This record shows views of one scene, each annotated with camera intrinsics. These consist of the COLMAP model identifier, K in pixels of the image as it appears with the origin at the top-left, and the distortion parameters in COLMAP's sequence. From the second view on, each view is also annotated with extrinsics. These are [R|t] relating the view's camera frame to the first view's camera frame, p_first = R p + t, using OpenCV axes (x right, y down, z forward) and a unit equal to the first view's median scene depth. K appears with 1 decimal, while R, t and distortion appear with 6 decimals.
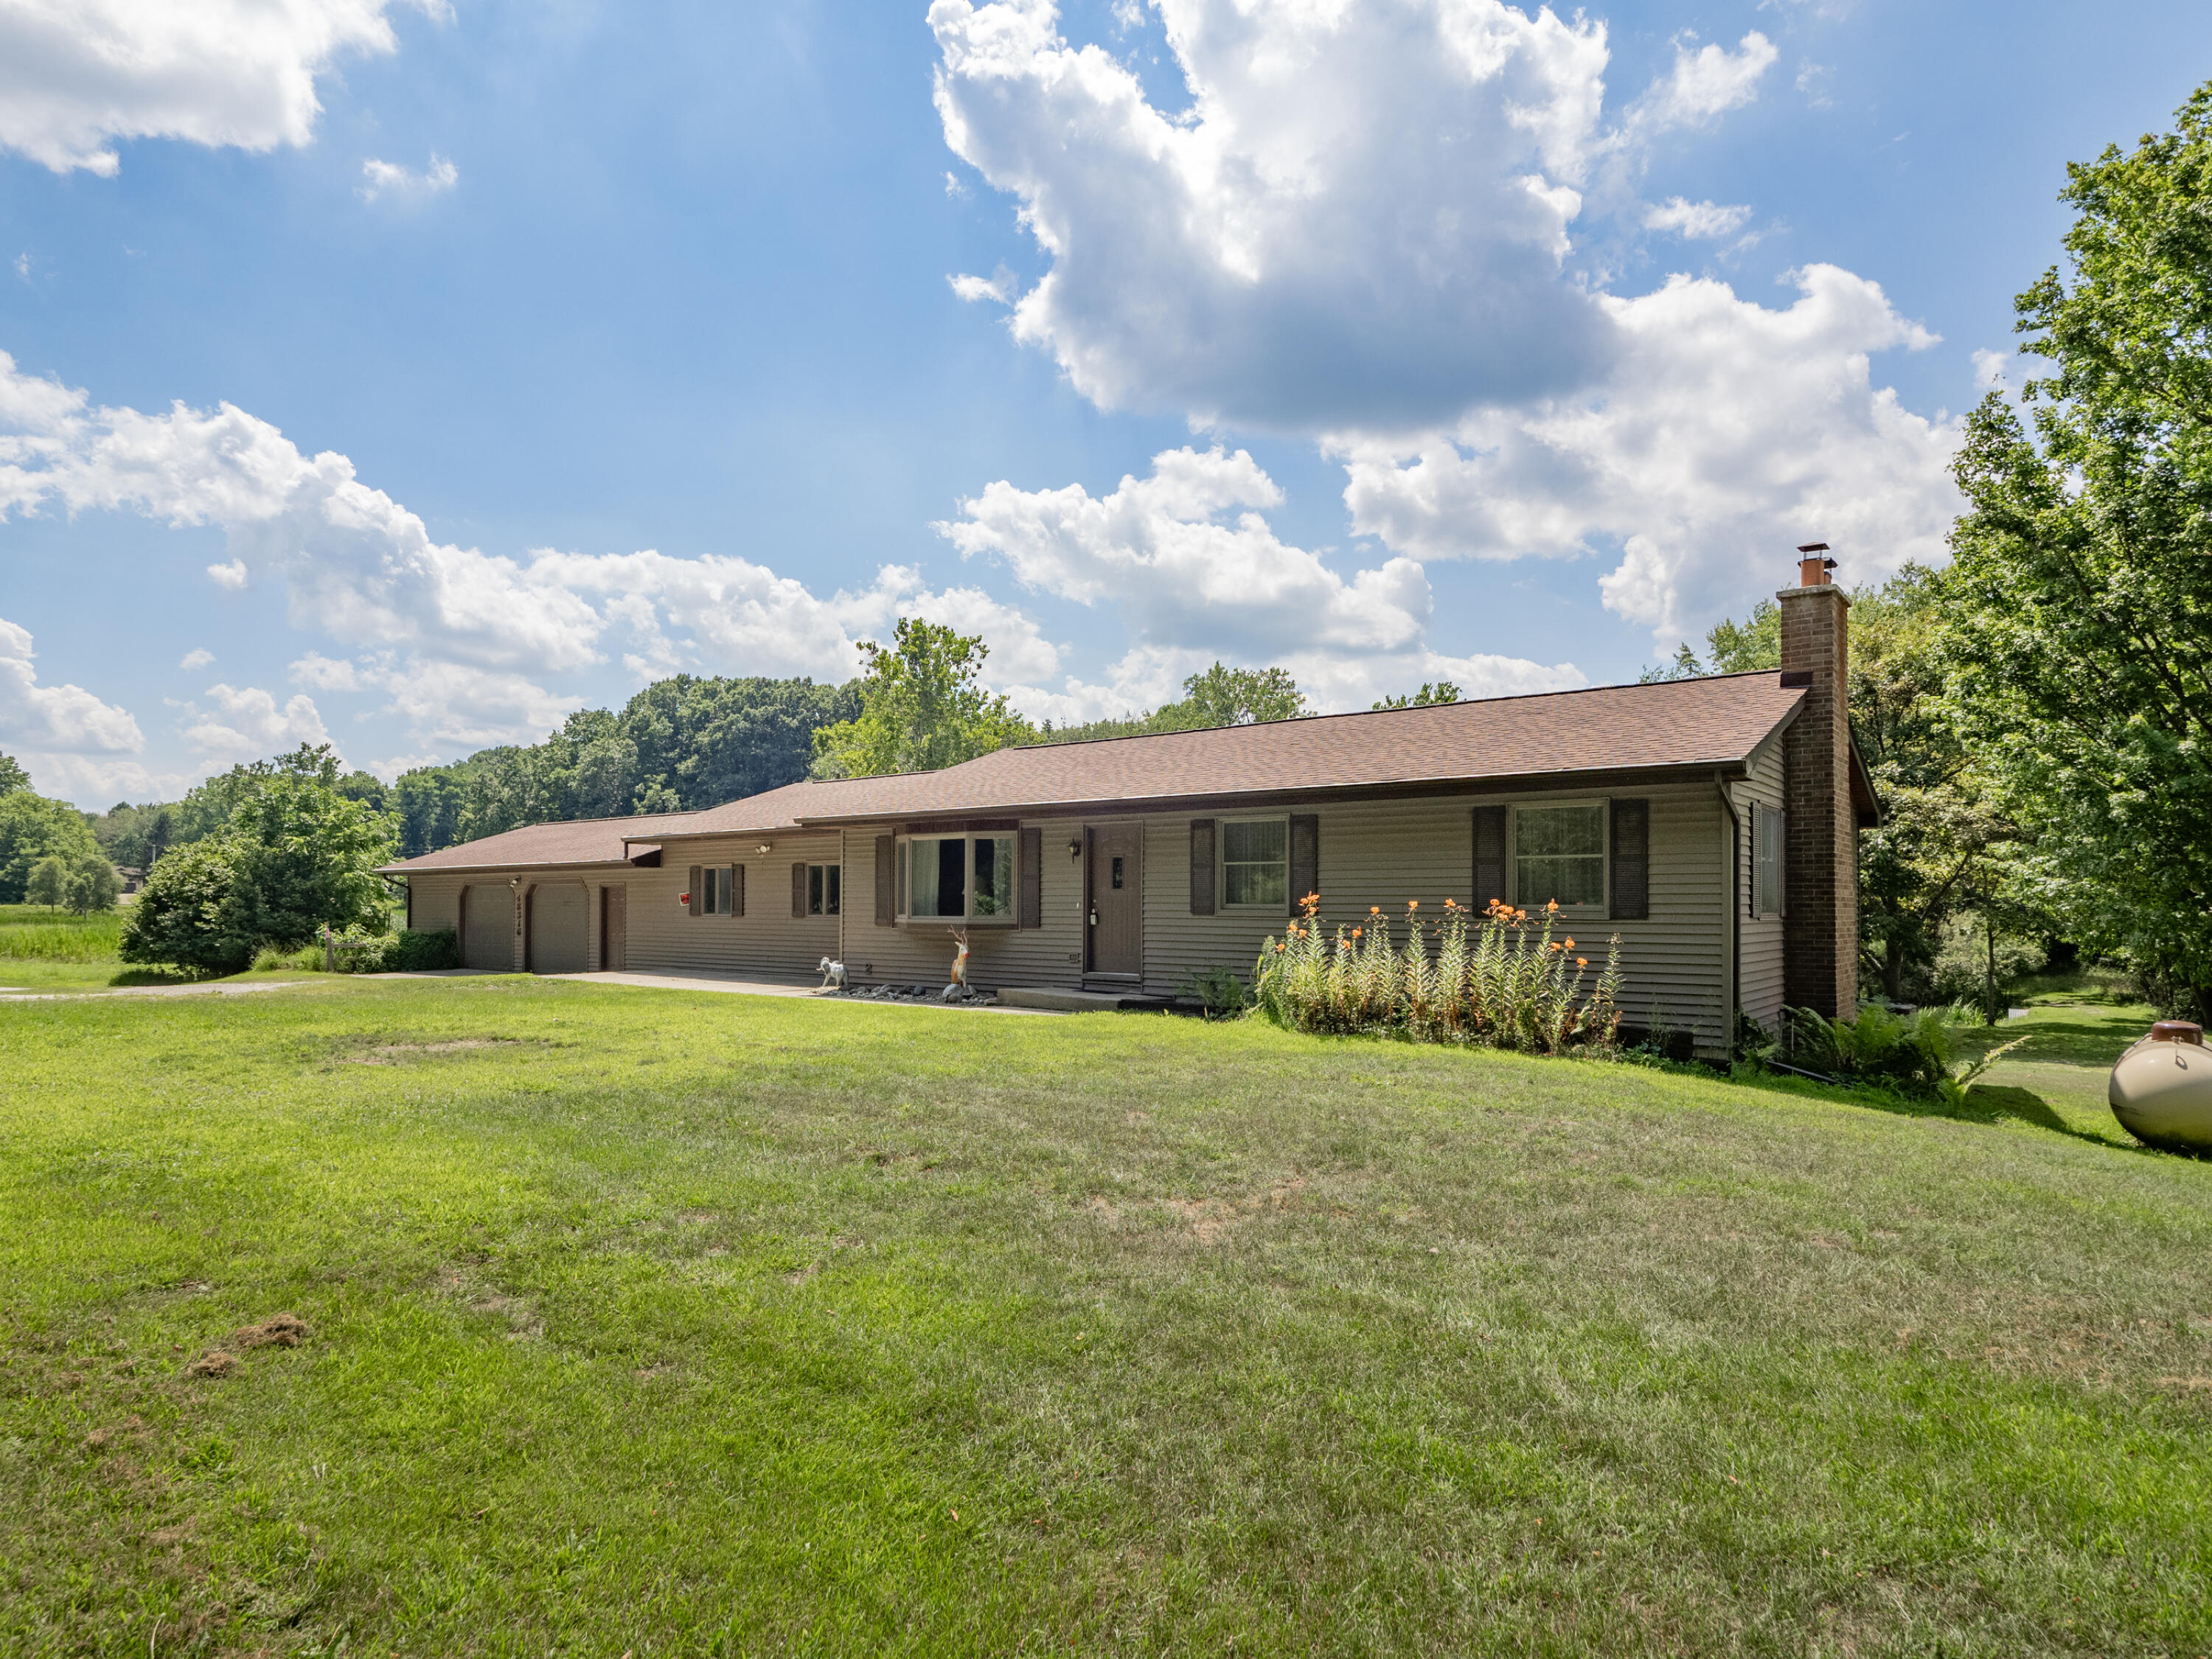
lens RADIAL K [[1244.0, 0, 1106.0], [0, 1244.0, 829.5], [0, 0, 1]] dist [-0.003203, -0.000488]
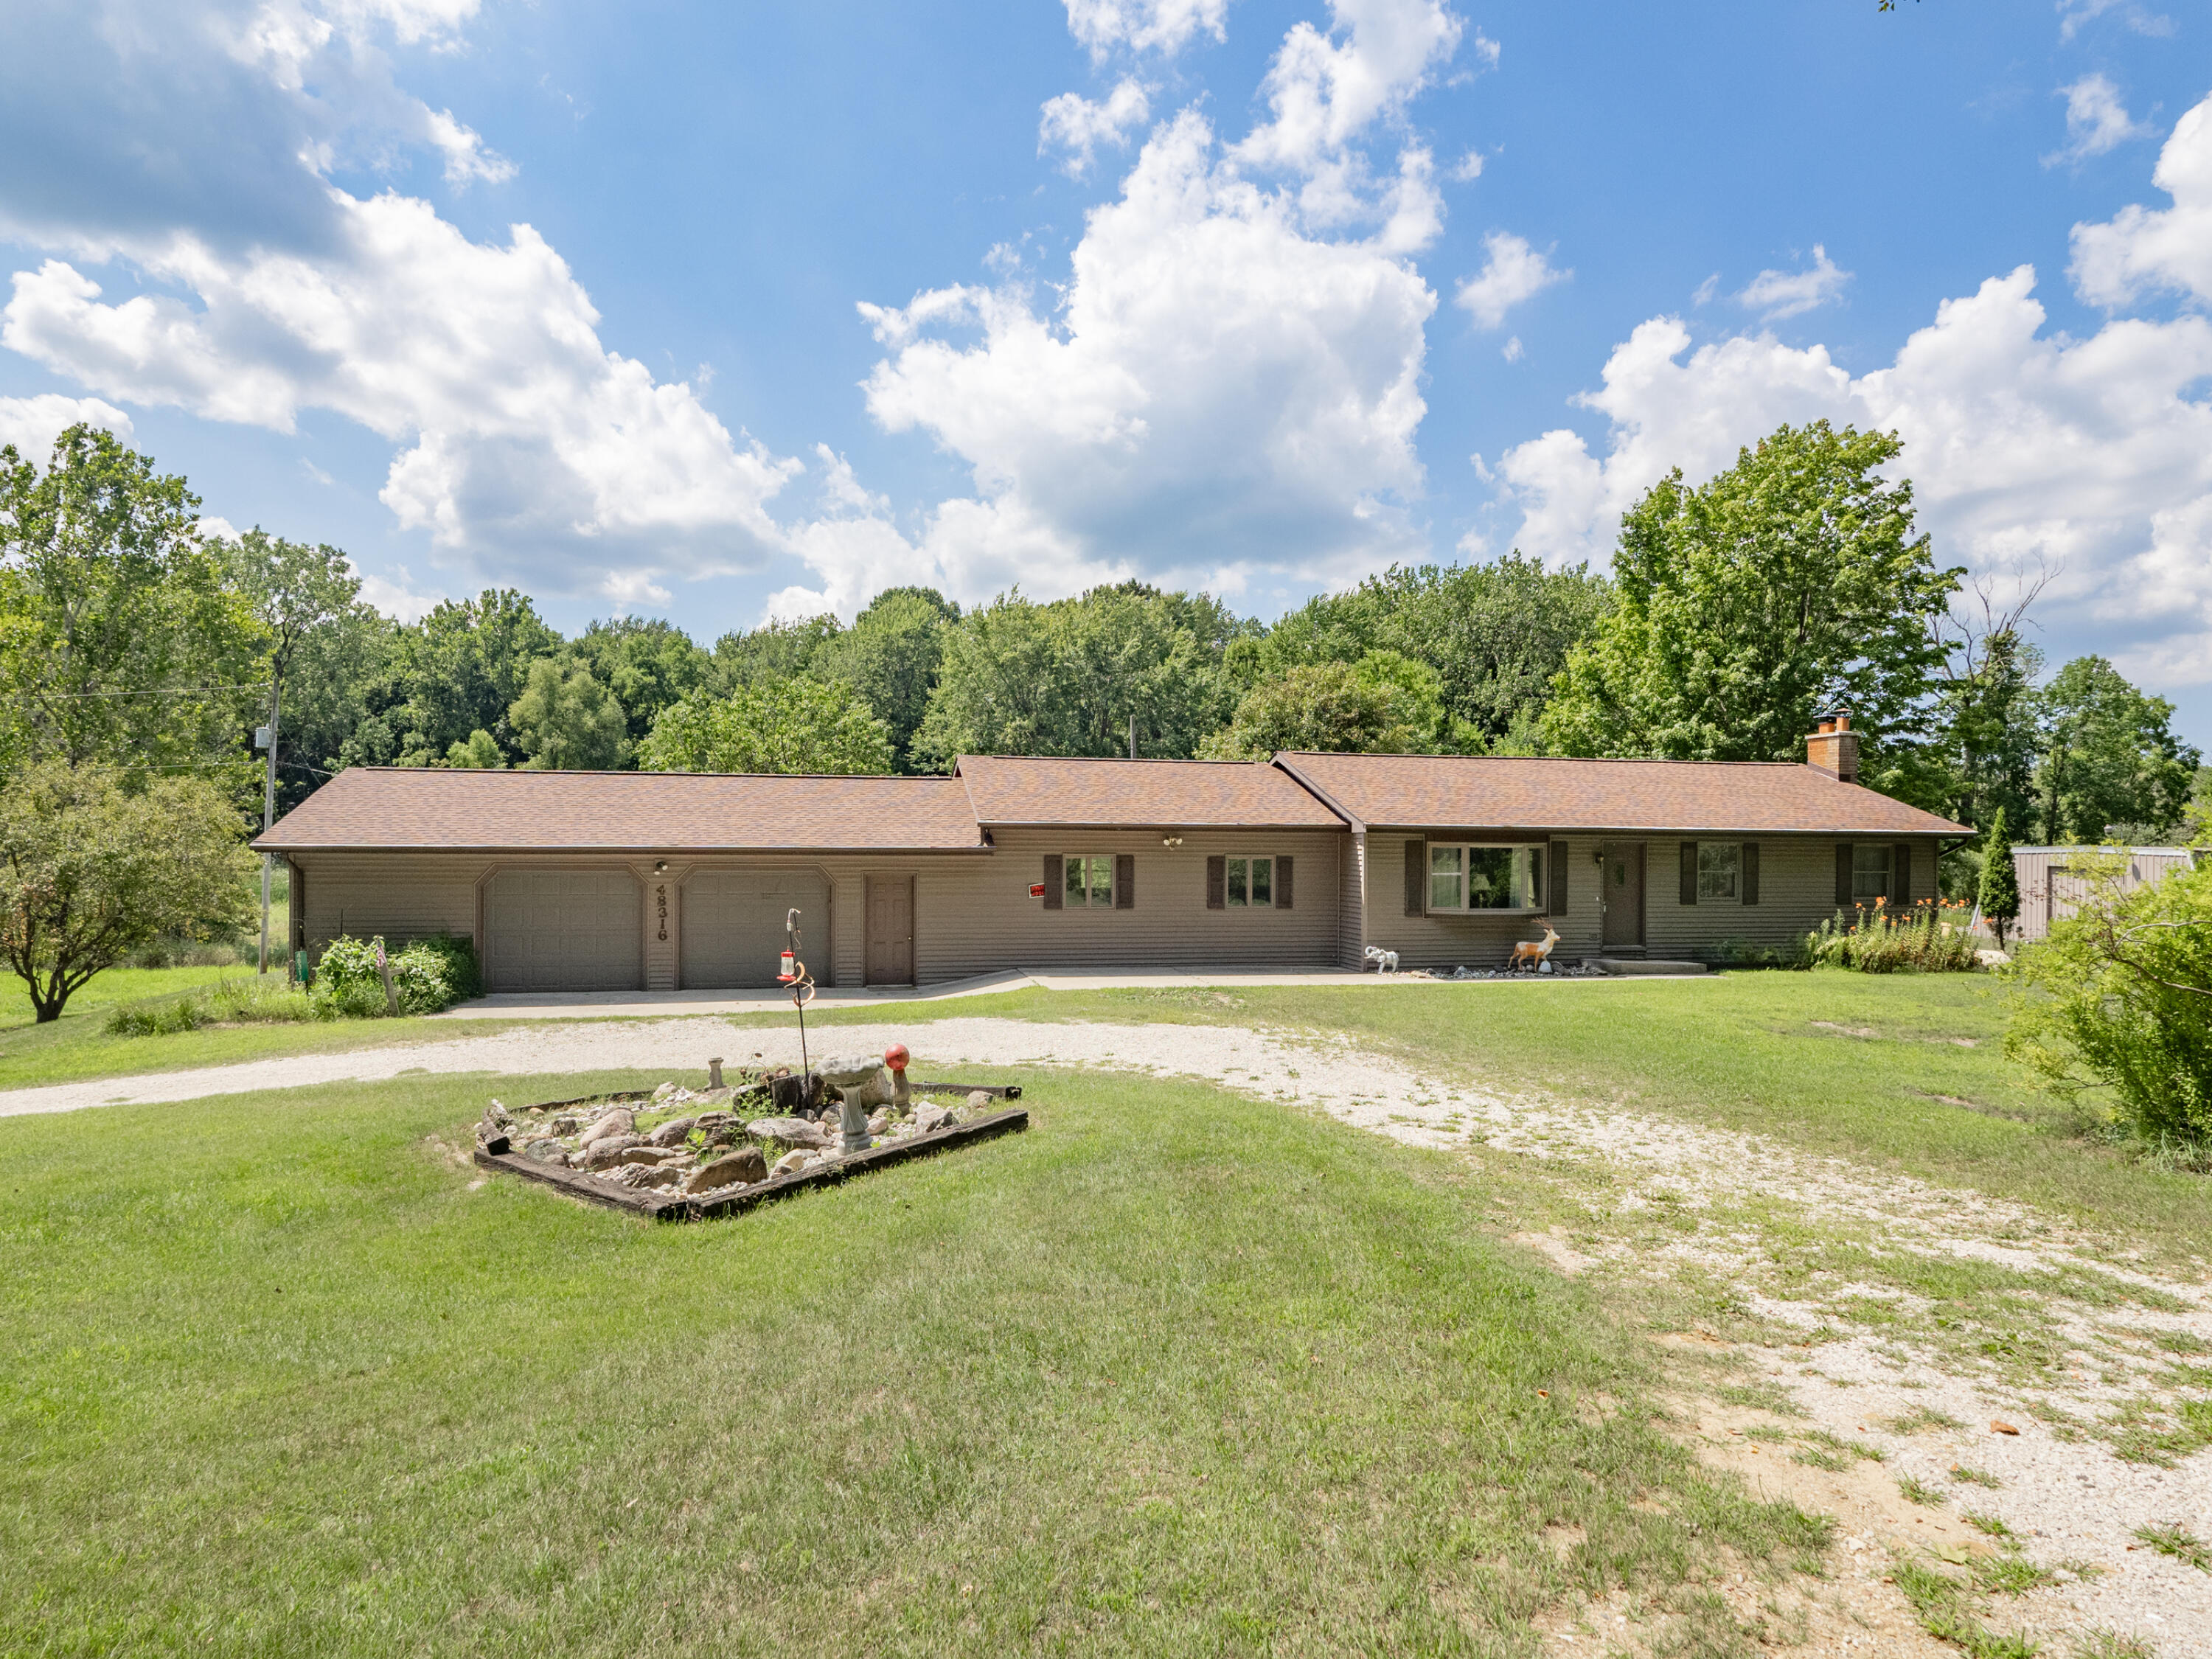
lens RADIAL K [[1244.0, 0, 1106.0], [0, 1244.0, 829.5], [0, 0, 1]] dist [-0.003203, -0.000488]
pose [[0.594760, 0.021791, 0.803608, -1.322657], [-0.054542, 0.998423, 0.013293, -0.004766], [-0.802051, -0.051736, 0.595011, 0.567300]]
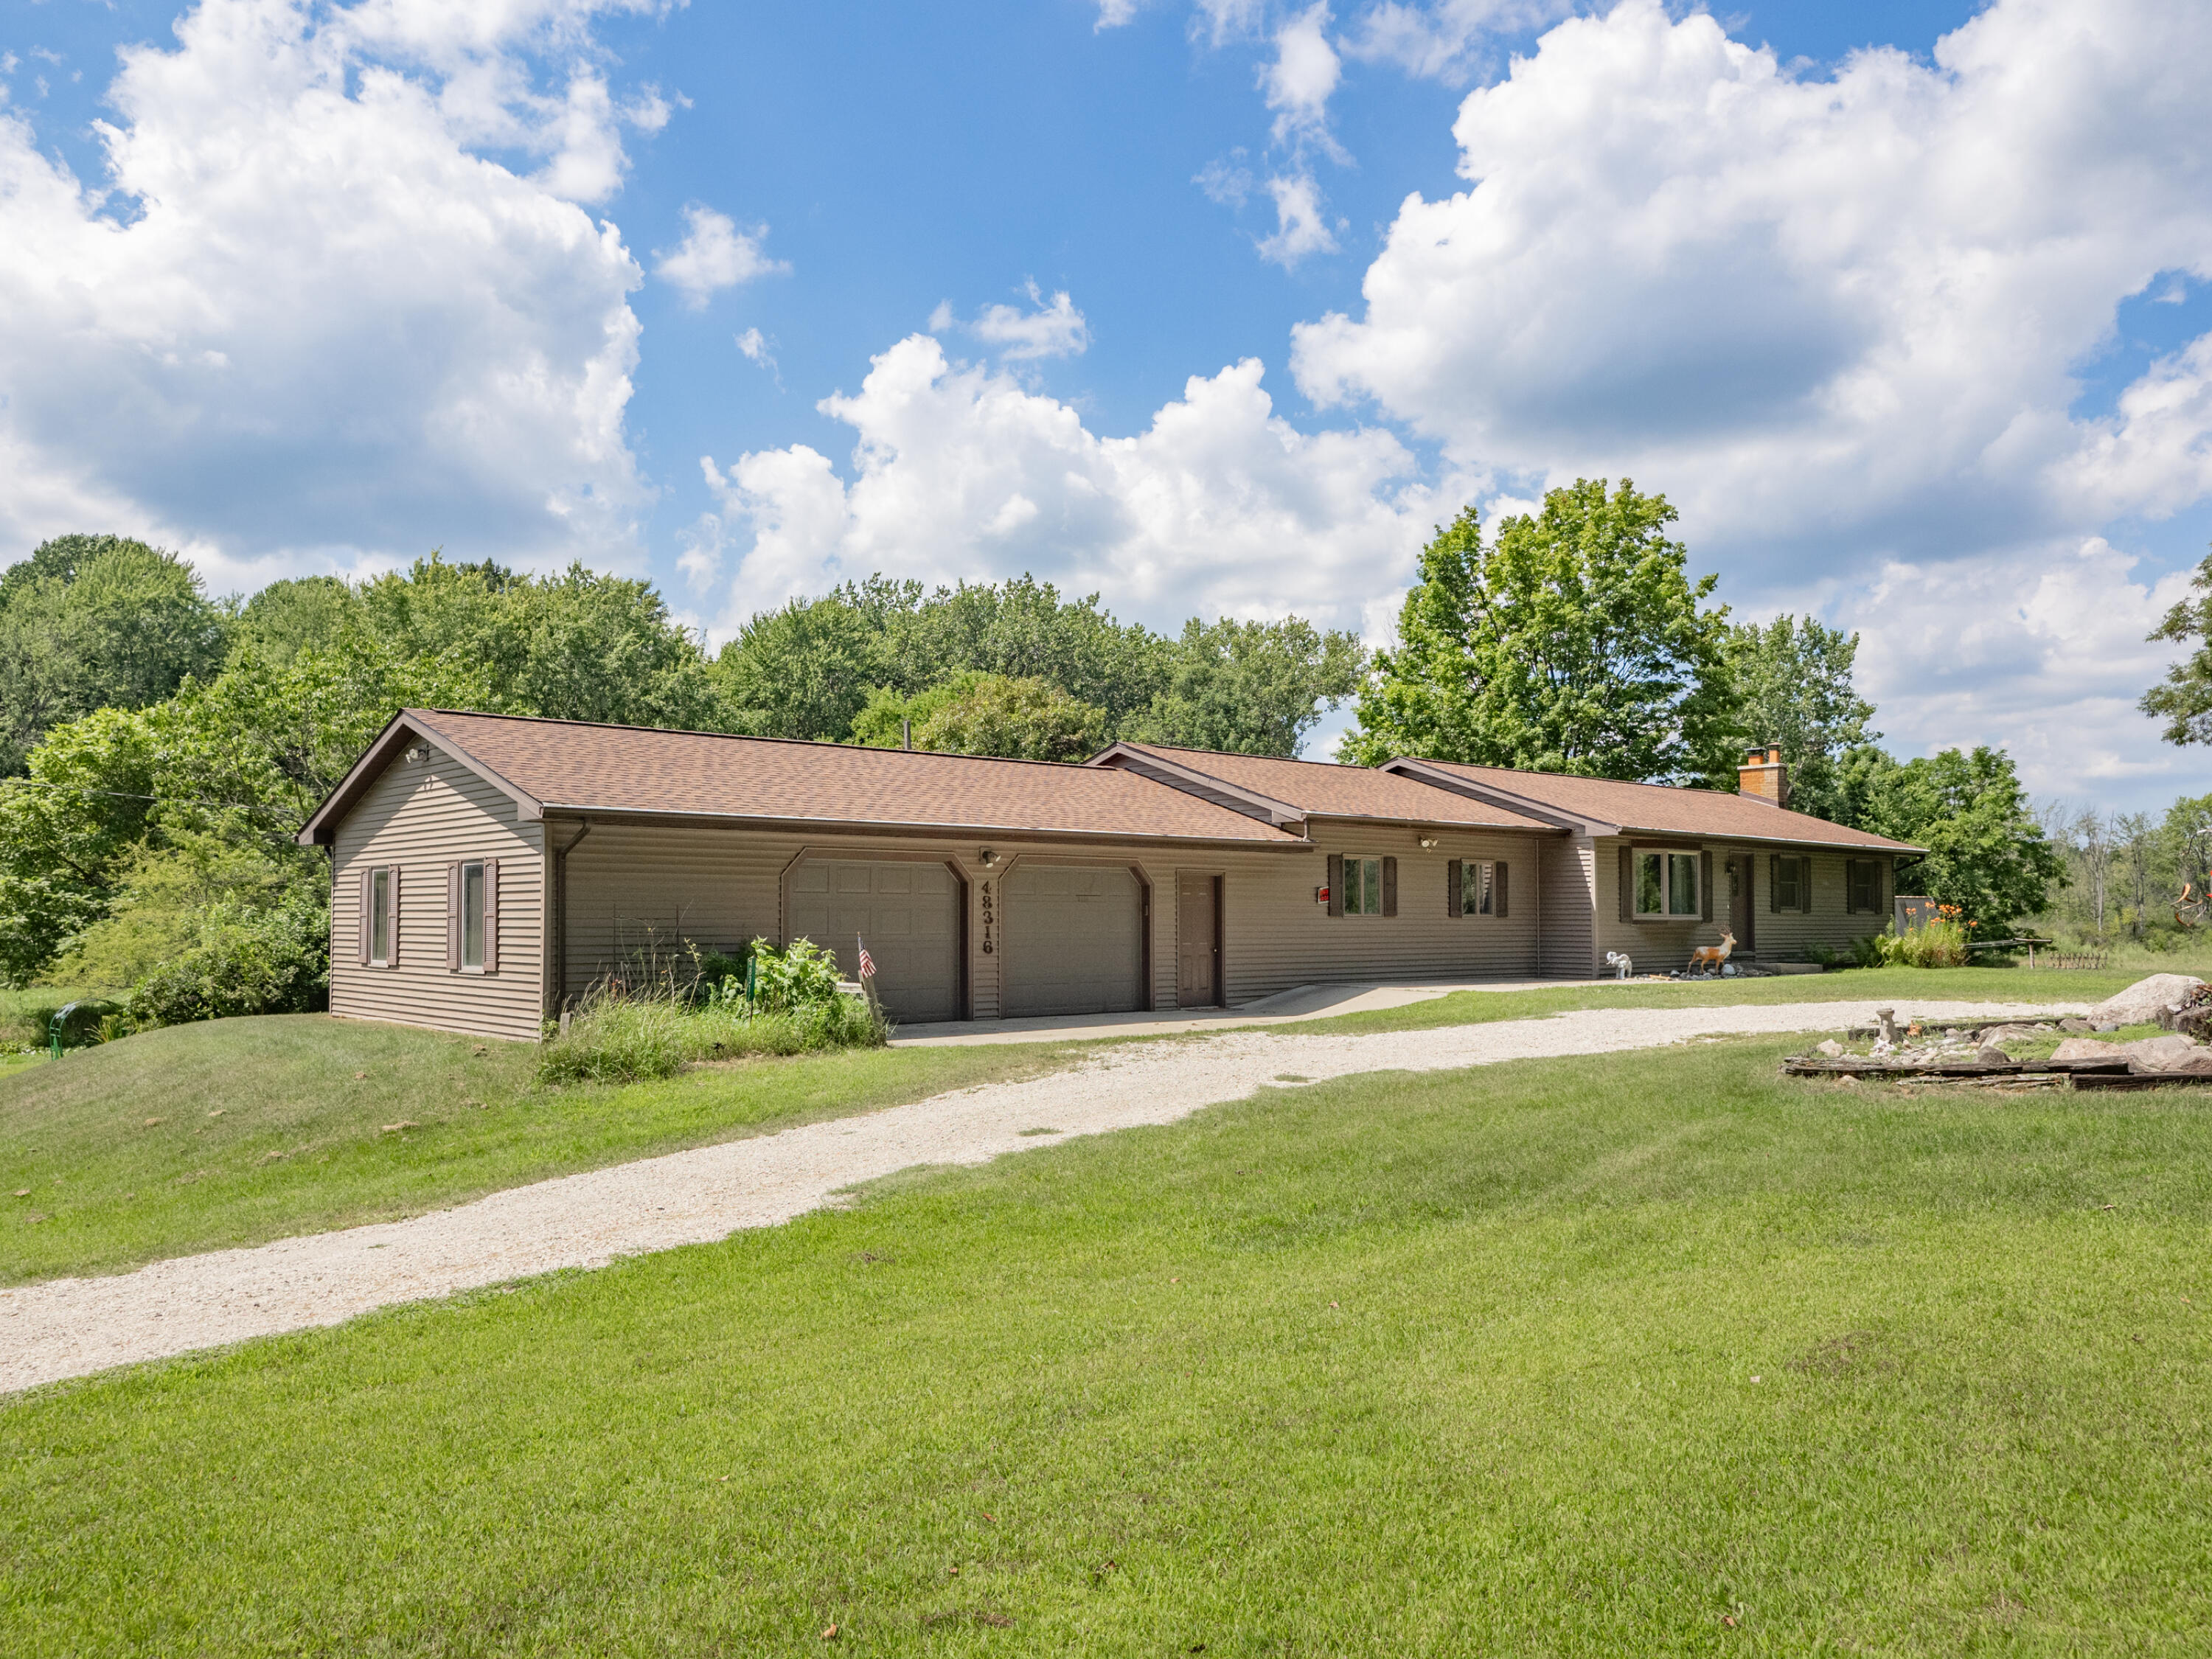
lens RADIAL K [[1498.5, 0, 1106.0], [0, 1498.5, 829.5], [0, 0, 1]] dist [0.002608, 0.001280]
pose [[0.141684, 0.067605, 0.987601, -1.682466], [-0.053694, 0.996721, -0.060527, 0.105282], [-0.988455, -0.044453, 0.144849, 1.337254]]
